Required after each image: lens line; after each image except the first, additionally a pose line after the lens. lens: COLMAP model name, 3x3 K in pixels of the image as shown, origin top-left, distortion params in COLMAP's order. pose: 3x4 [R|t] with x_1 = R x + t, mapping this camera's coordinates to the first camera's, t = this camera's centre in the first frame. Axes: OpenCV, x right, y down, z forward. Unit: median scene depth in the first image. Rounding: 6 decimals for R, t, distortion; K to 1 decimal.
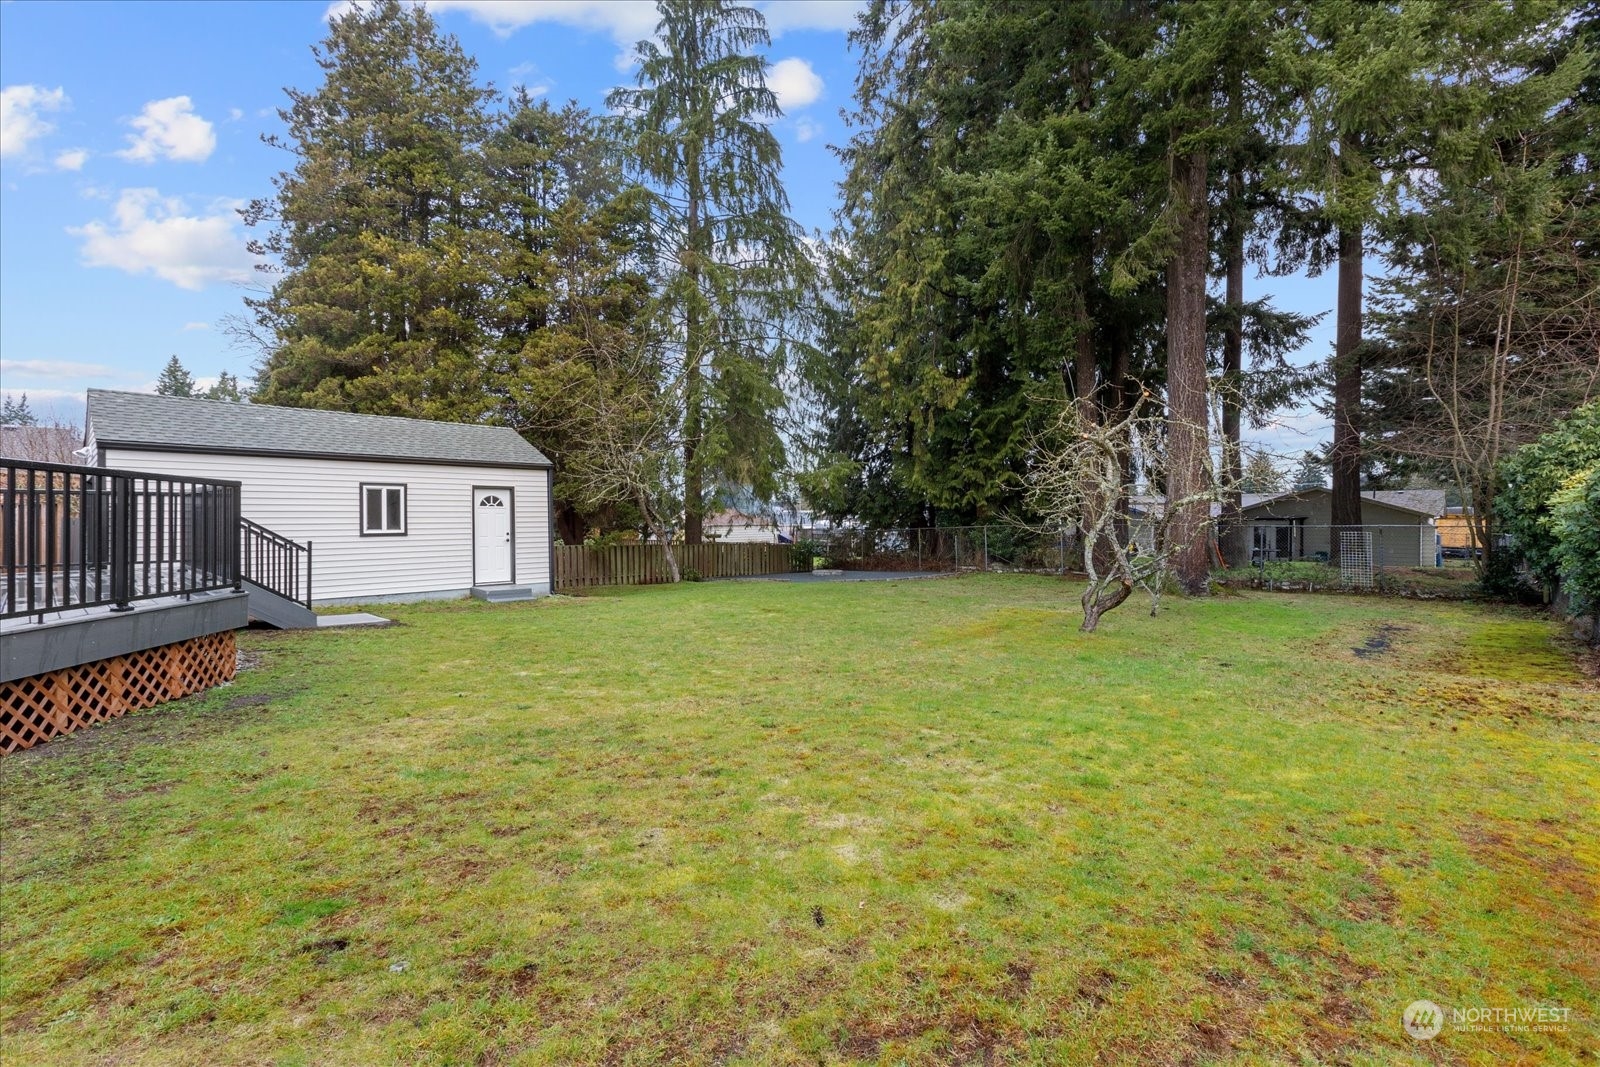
lens RADIAL K [[711.8, 0, 800.8], [0, 711.8, 517.7], [0, 0, 1]] dist [0.000277, -0.000194]
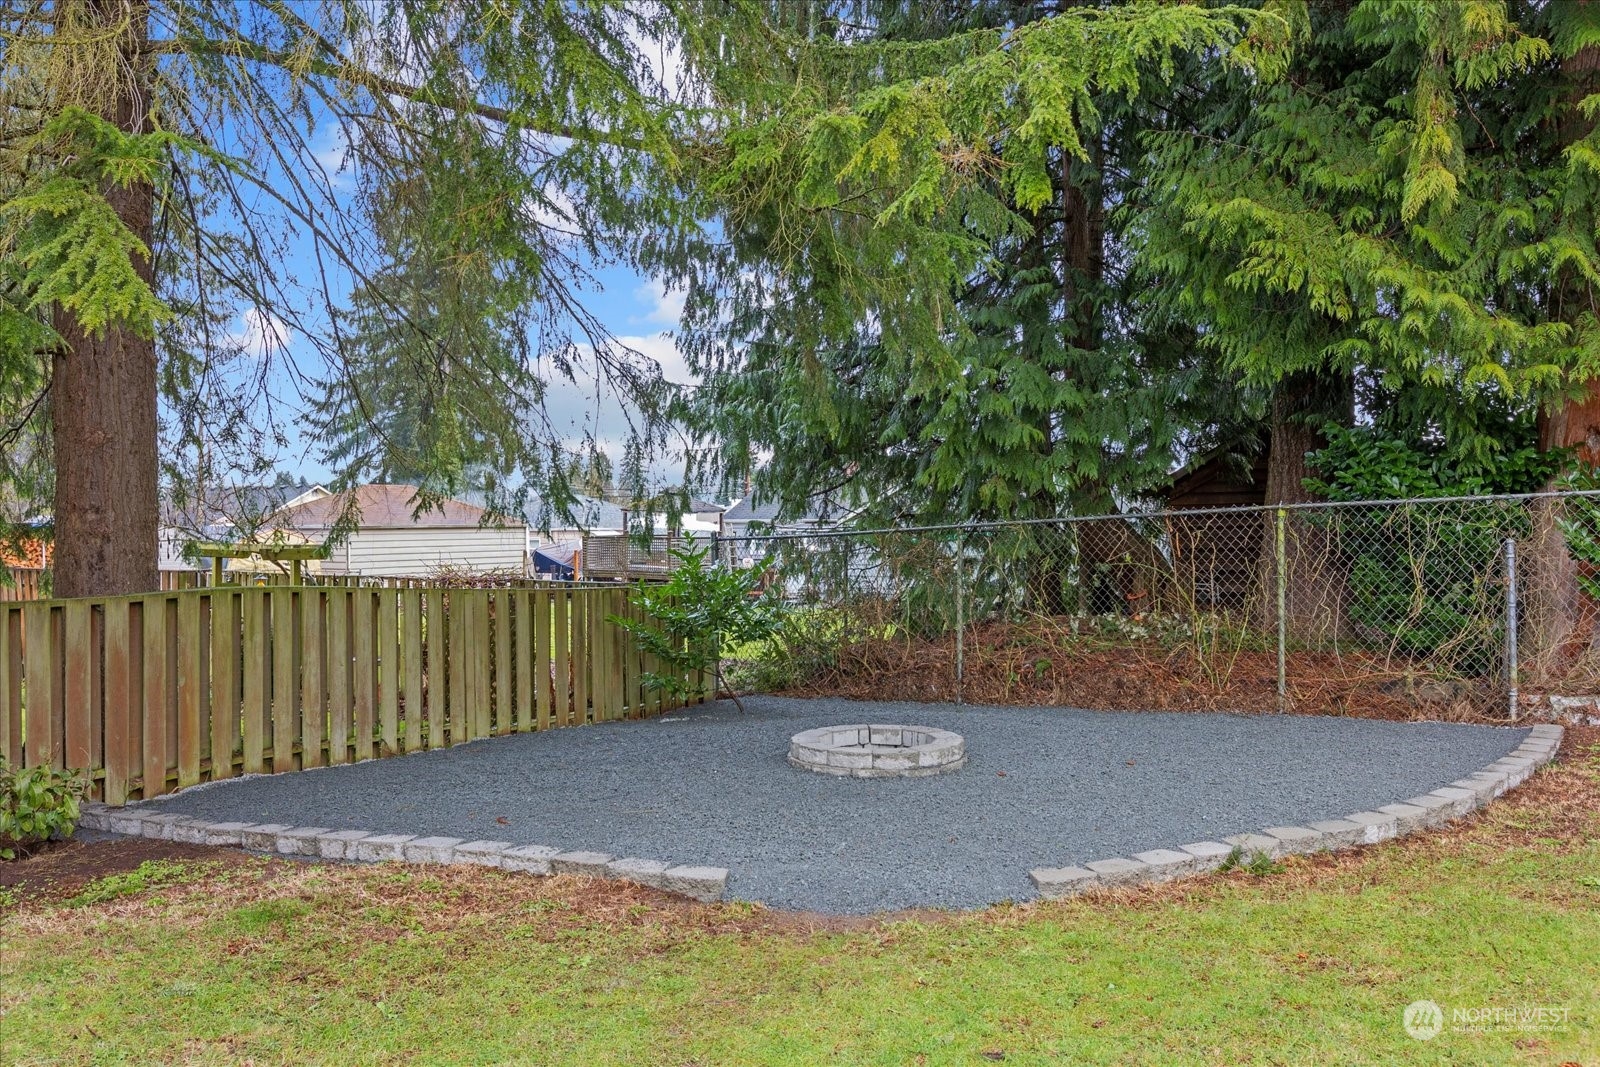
lens RADIAL K [[1247.6, 0, 802.7], [0, 1247.6, 539.0], [0, 0, 1]] dist [-0.014407, -0.005516]
pose [[0.981899, 0.003149, 0.189380, -0.051135], [-0.004559, 0.999965, 0.007009, 0.035588], [-0.189352, -0.007746, 0.981879, 1.031326]]
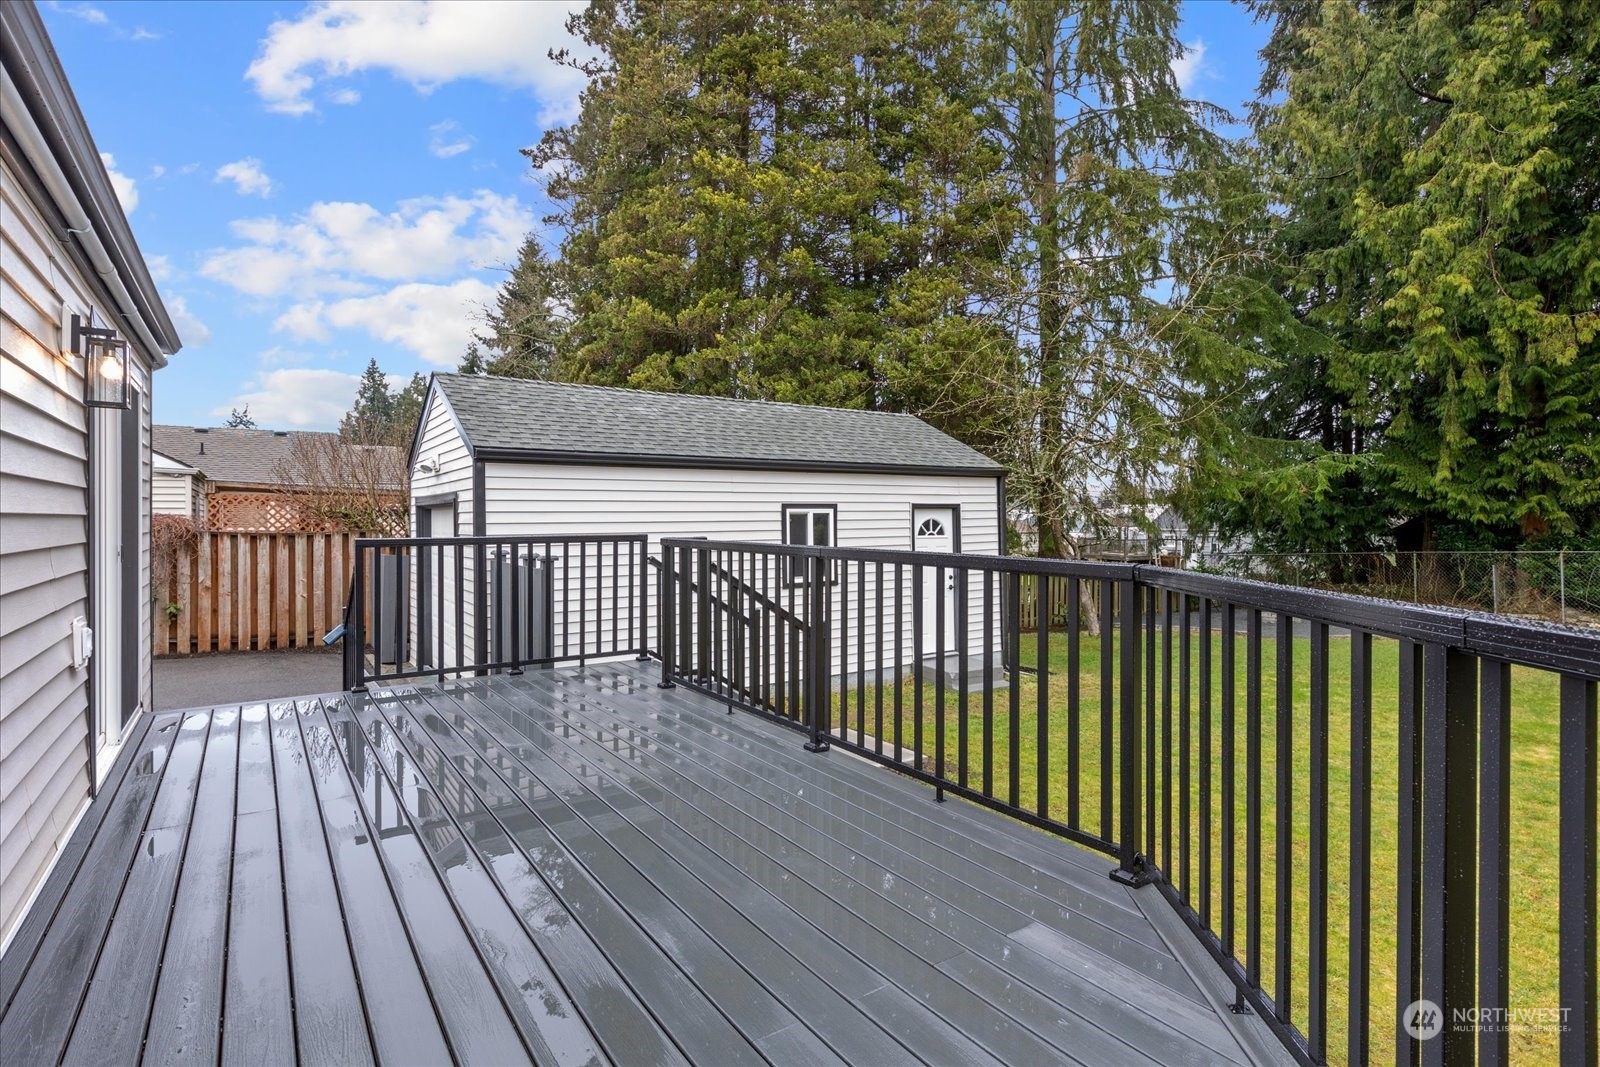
lens RADIAL K [[807.2, 0, 802.6], [0, 807.2, 511.0], [0, 0, 1]] dist [0.000935, -0.000592]
pose [[0.976178, -0.004158, -0.216931, -0.338787], [0.002832, 0.999975, -0.006420, -0.029270], [0.216953, 0.005653, 0.976166, 0.225433]]
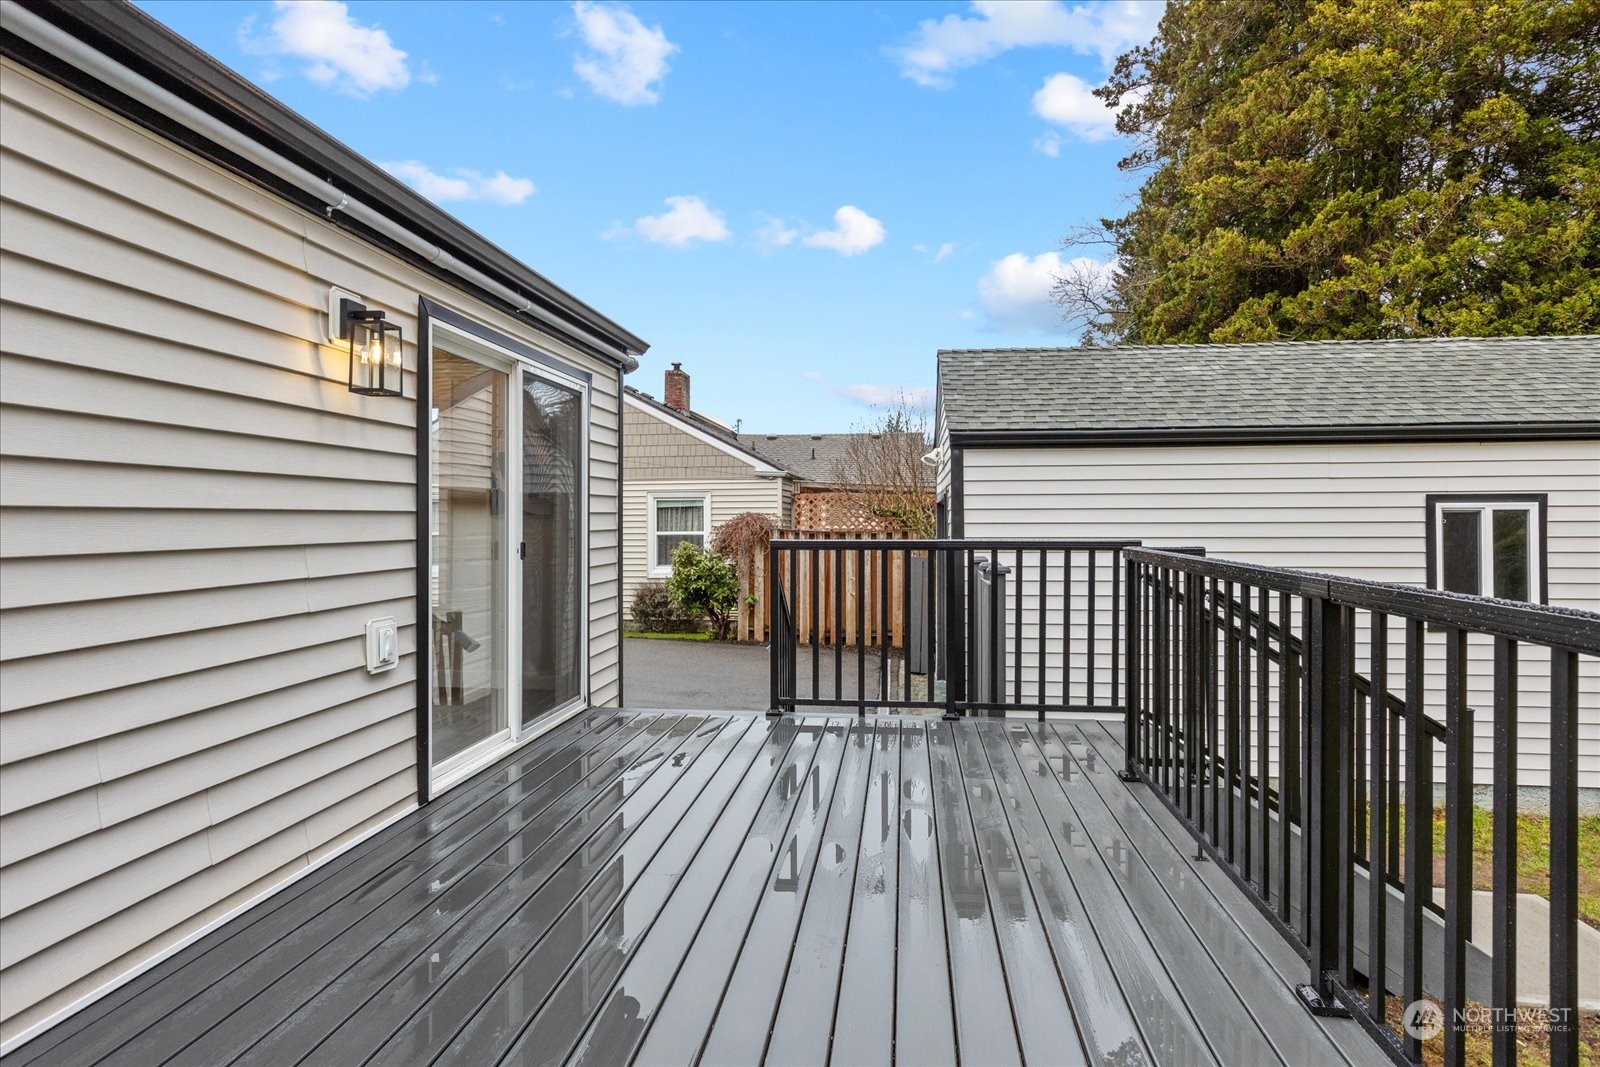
lens RADIAL K [[864.6, 0, 807.1], [0, 864.6, 515.3], [0, 0, 1]] dist [0.002775, -0.002016]
pose [[0.592417, -0.002052, -0.805629, -0.331909], [0.000926, 0.999998, -0.001866, -0.028649], [0.805631, 0.000359, 0.592418, 0.331023]]
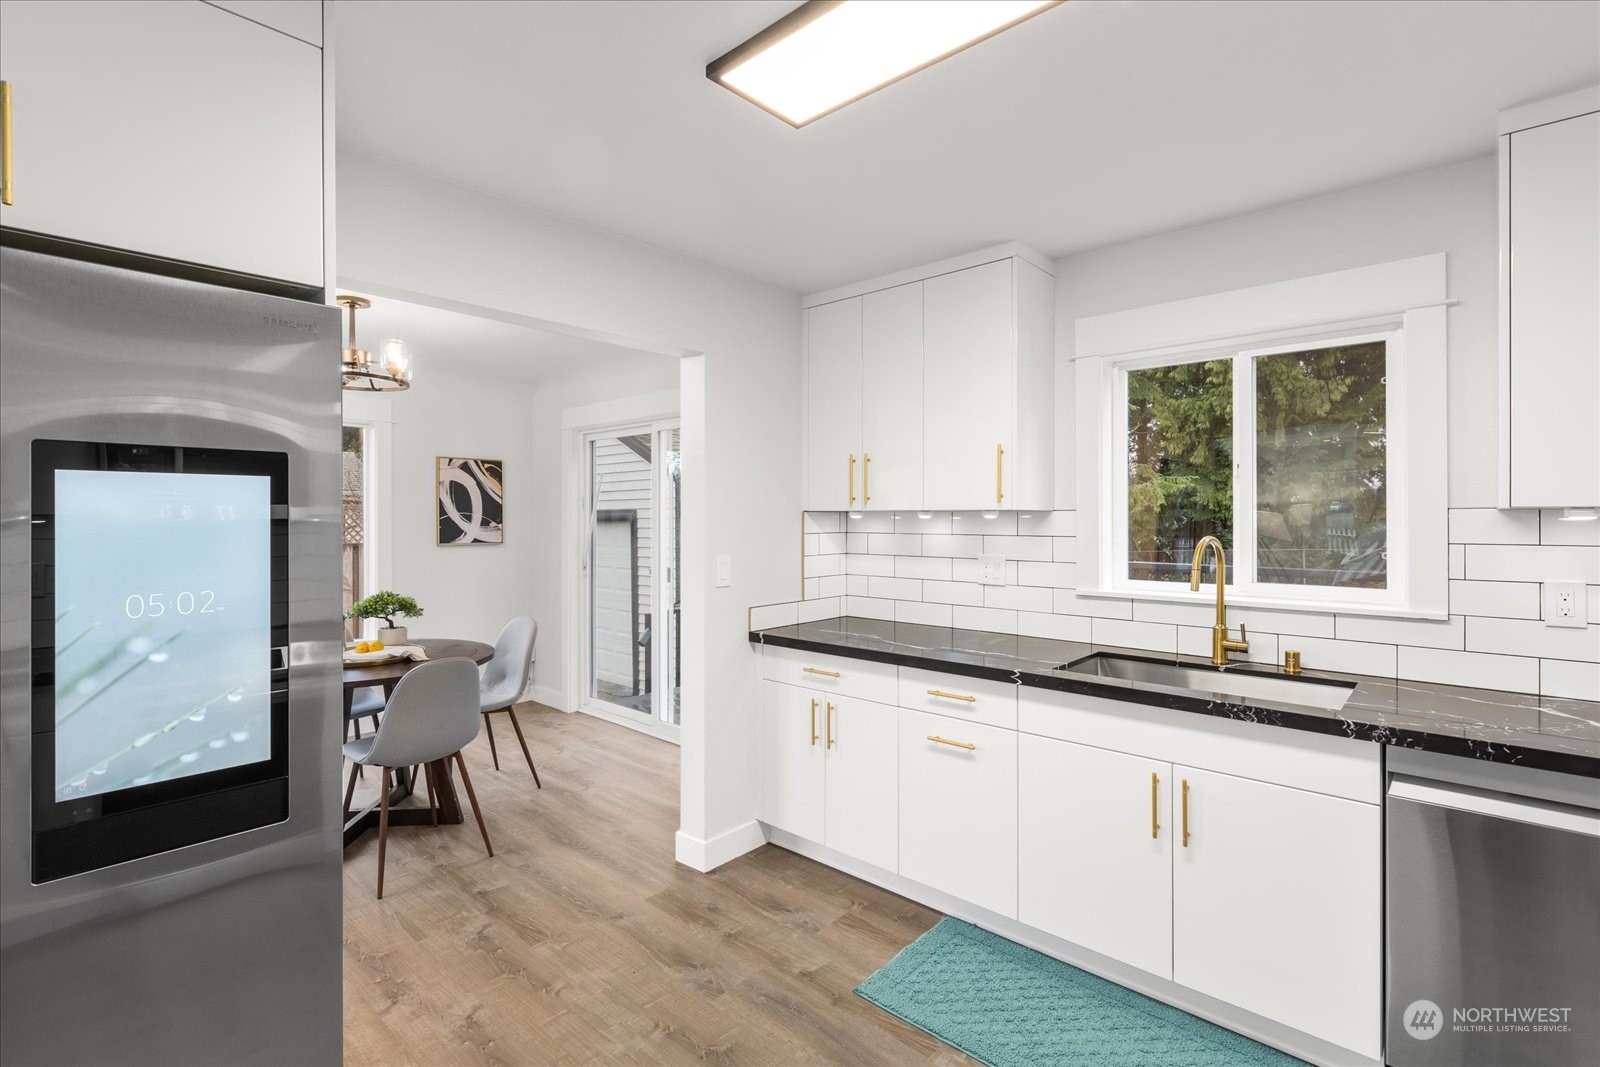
lens RADIAL K [[728.6, 0, 798.9], [0, 728.6, 522.0], [0, 0, 1]] dist [-0.000830, -0.001143]
pose [[0.999918, 0.002133, 0.012662, -0.520339], [-0.002262, 0.999945, 0.010225, -0.040075], [-0.012639, -0.010253, 0.999868, 0.167396]]
